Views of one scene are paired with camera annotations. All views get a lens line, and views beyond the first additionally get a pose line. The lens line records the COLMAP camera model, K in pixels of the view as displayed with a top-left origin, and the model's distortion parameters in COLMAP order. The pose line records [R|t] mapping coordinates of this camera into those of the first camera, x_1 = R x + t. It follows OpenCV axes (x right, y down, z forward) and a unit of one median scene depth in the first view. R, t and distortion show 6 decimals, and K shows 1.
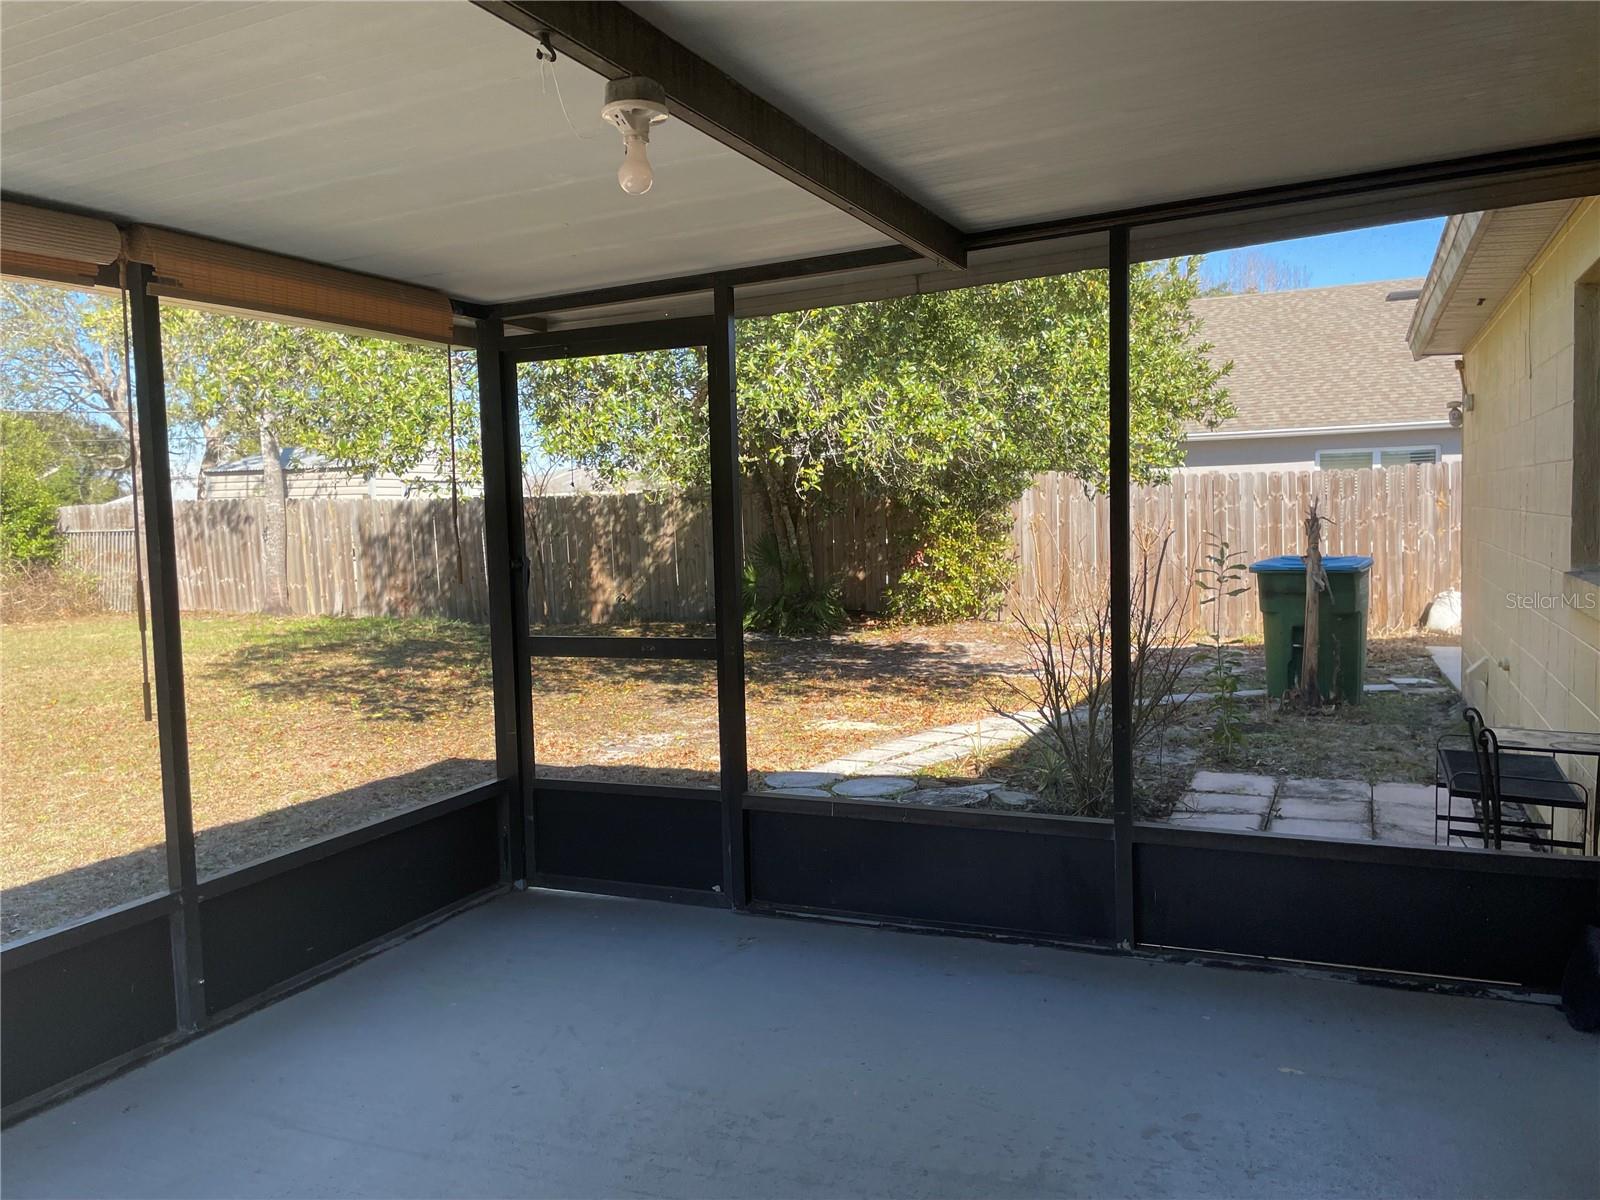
lens RADIAL K [[1210.3, 0, 796.5], [0, 1210.3, 590.7], [0, 0, 1]] dist [0.078729, -0.087006]
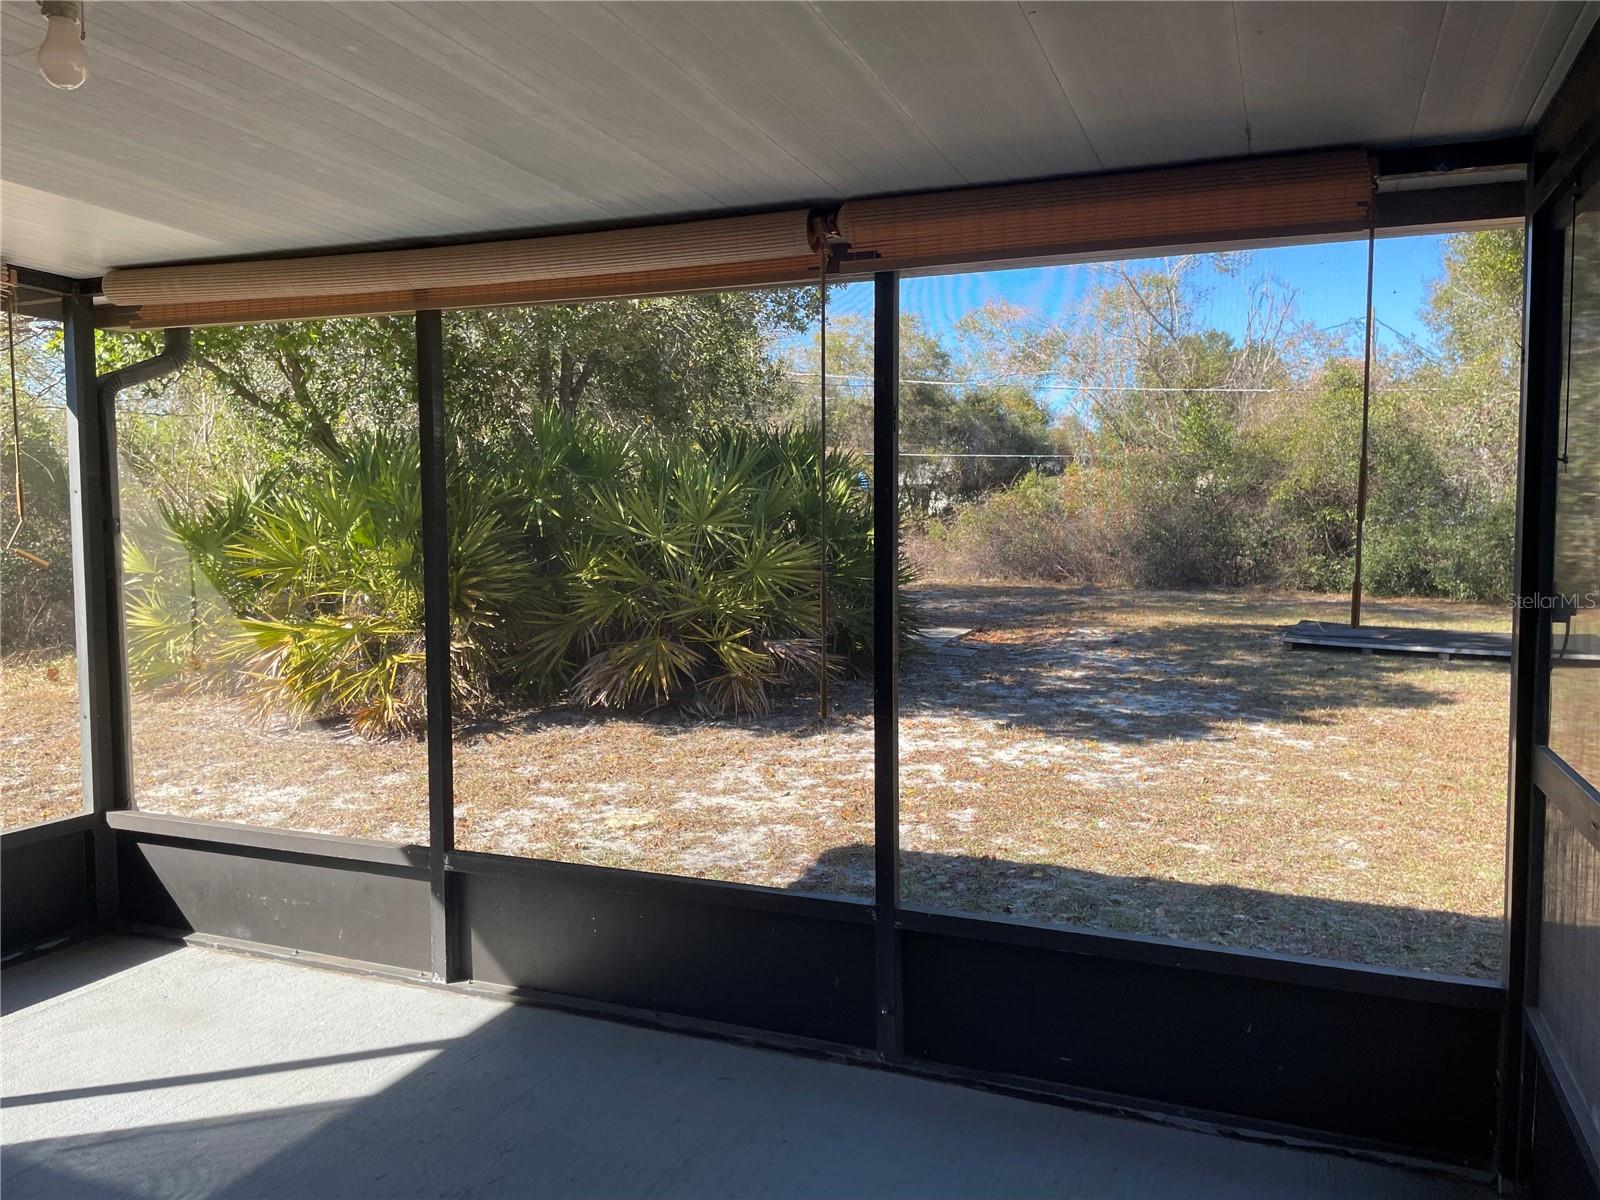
lens RADIAL K [[1210.3, 0, 810.5], [0, 1210.3, 581.5], [0, 0, 1]] dist [0.078729, -0.087006]
pose [[0.048545, 0.087732, -0.994961, 0.322781], [-0.069828, 0.993996, 0.084240, -0.062356], [0.996377, 0.065386, 0.054380, 0.710469]]
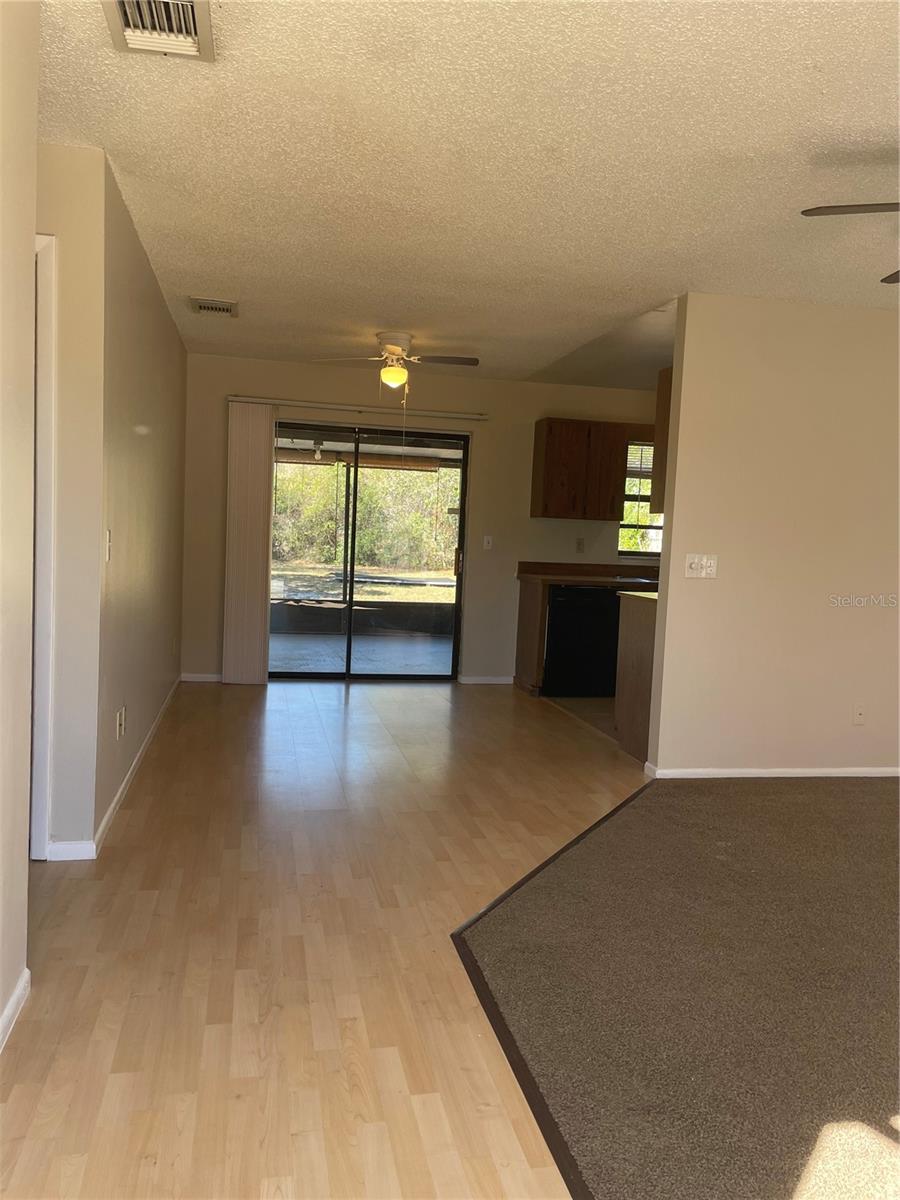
lens RADIAL K [[907.7, 0, 443.2], [0, 907.7, 607.5], [0, 0, 1]] dist [0.078729, -0.087006]
pose [[0.587517, 0.121652, -0.800015, 1.875101], [-0.115398, 0.991126, 0.065966, 0.008868], [0.800941, 0.053564, 0.596342, -0.530911]]
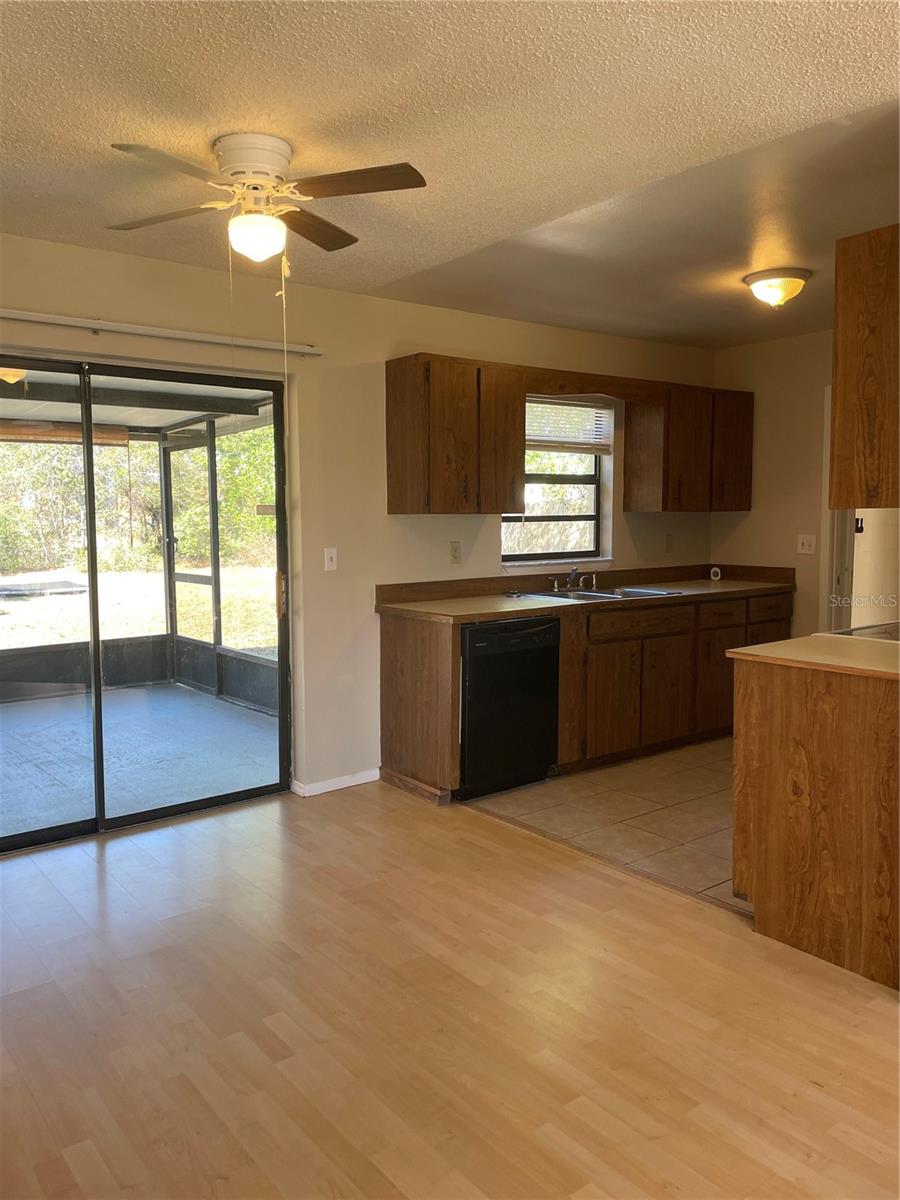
lens RADIAL K [[907.7, 0, 445.8], [0, 907.7, 588.5], [0, 0, 1]] dist [0.078729, -0.087006]
pose [[0.883264, 0.059214, -0.465122, 1.125943], [-0.047800, 0.998197, 0.036307, -0.020454], [0.466433, -0.009836, 0.884502, -0.302225]]
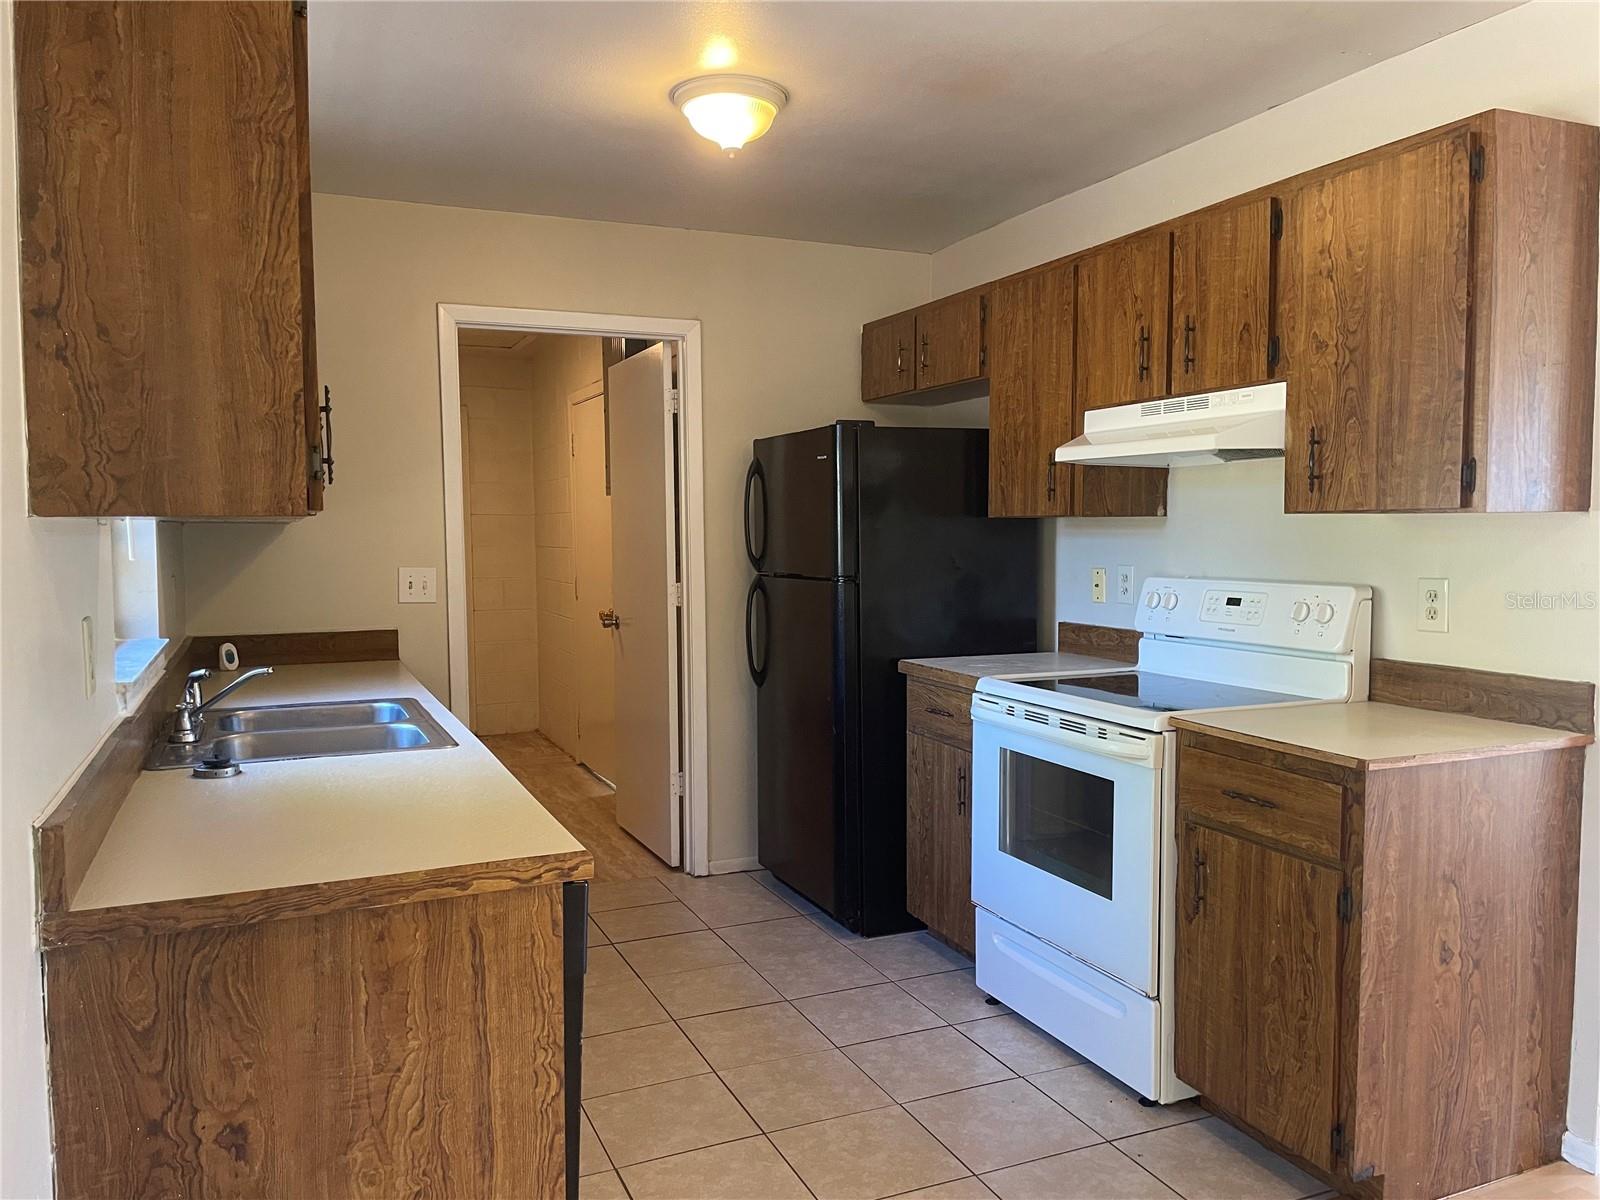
lens RADIAL K [[1210.3, 0, 802.4], [0, 1210.3, 609.6], [0, 0, 1]] dist [0.078729, -0.087006]
pose [[0.662822, -0.026359, 0.748313, 0.423098], [0.035962, 0.999348, 0.003348, -0.034064], [-0.747913, 0.024692, 0.663338, 0.252987]]
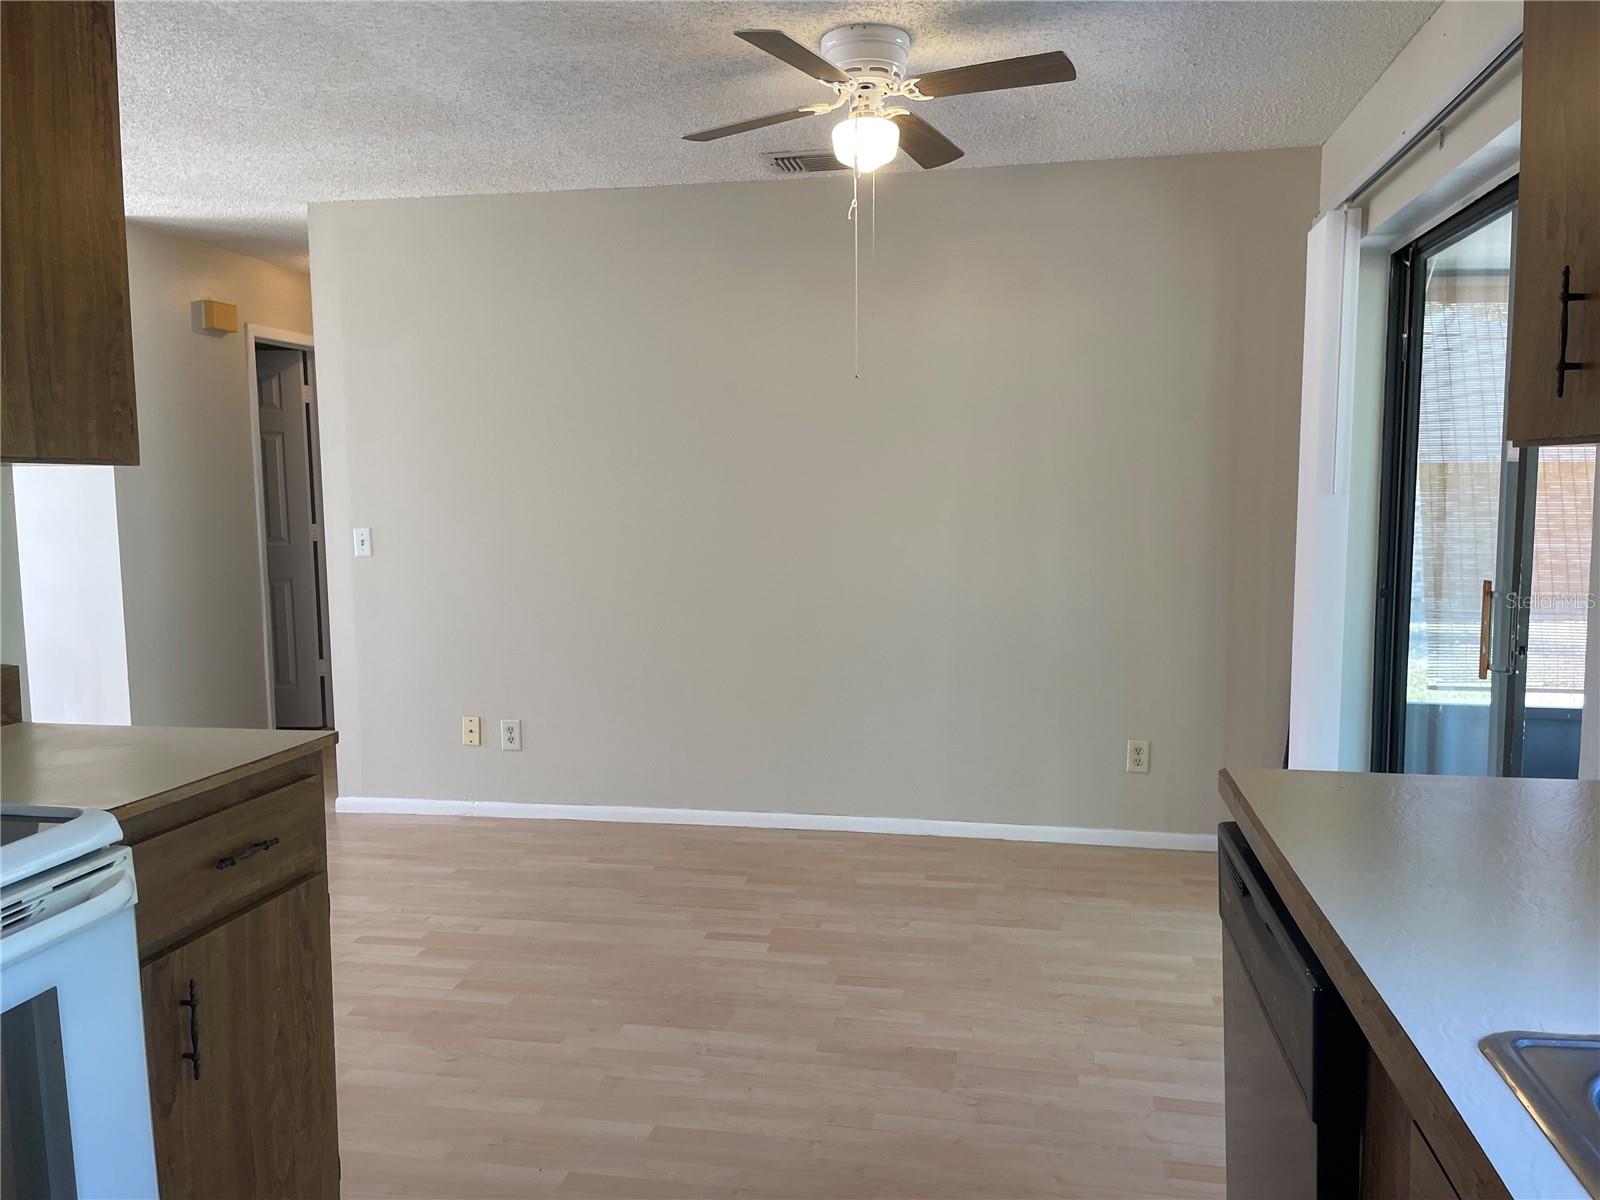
lens RADIAL K [[1210.3, 0, 810.2], [0, 1210.3, 608.9], [0, 0, 1]] dist [0.078729, -0.087006]
pose [[-0.968958, 0.060005, -0.239833, 0.920920], [0.018085, 0.984703, 0.173301, -0.090006], [0.246564, 0.163584, -0.955221, 0.945904]]
